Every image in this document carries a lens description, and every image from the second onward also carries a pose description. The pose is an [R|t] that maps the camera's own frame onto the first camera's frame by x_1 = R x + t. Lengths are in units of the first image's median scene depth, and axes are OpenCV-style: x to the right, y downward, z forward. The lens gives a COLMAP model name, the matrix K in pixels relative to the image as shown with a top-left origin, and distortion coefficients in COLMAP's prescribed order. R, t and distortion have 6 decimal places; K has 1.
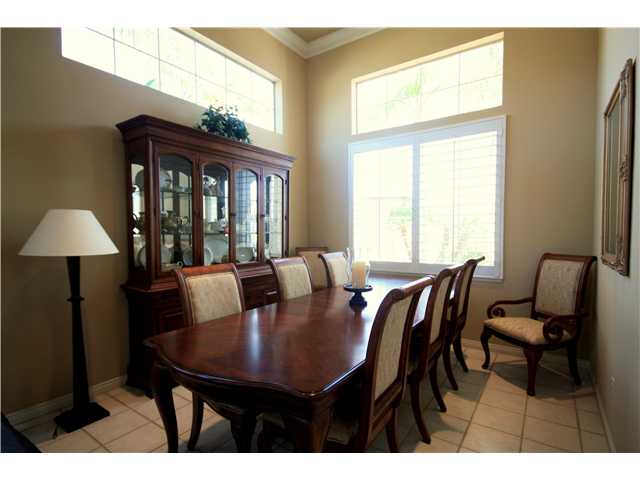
lens RADIAL K [[328.1, 0, 321.2], [0, 328.1, 242.7], [0, 0, 1]] dist [-0.000761, 0.000047]
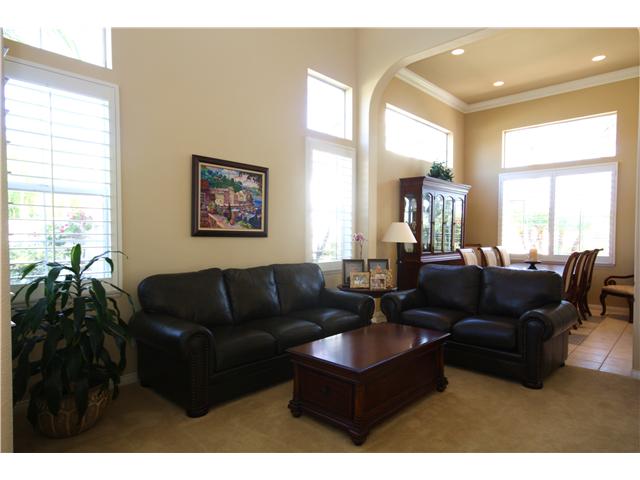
lens RADIAL K [[385.9, 0, 310.7], [0, 385.9, 237.9], [0, 0, 1]] dist [0.003152, 0.000250]
pose [[0.985292, 0.017808, -0.169950, -0.587865], [-0.020512, 0.999689, -0.014170, 0.037095], [0.169645, 0.017447, 0.985351, -1.107821]]
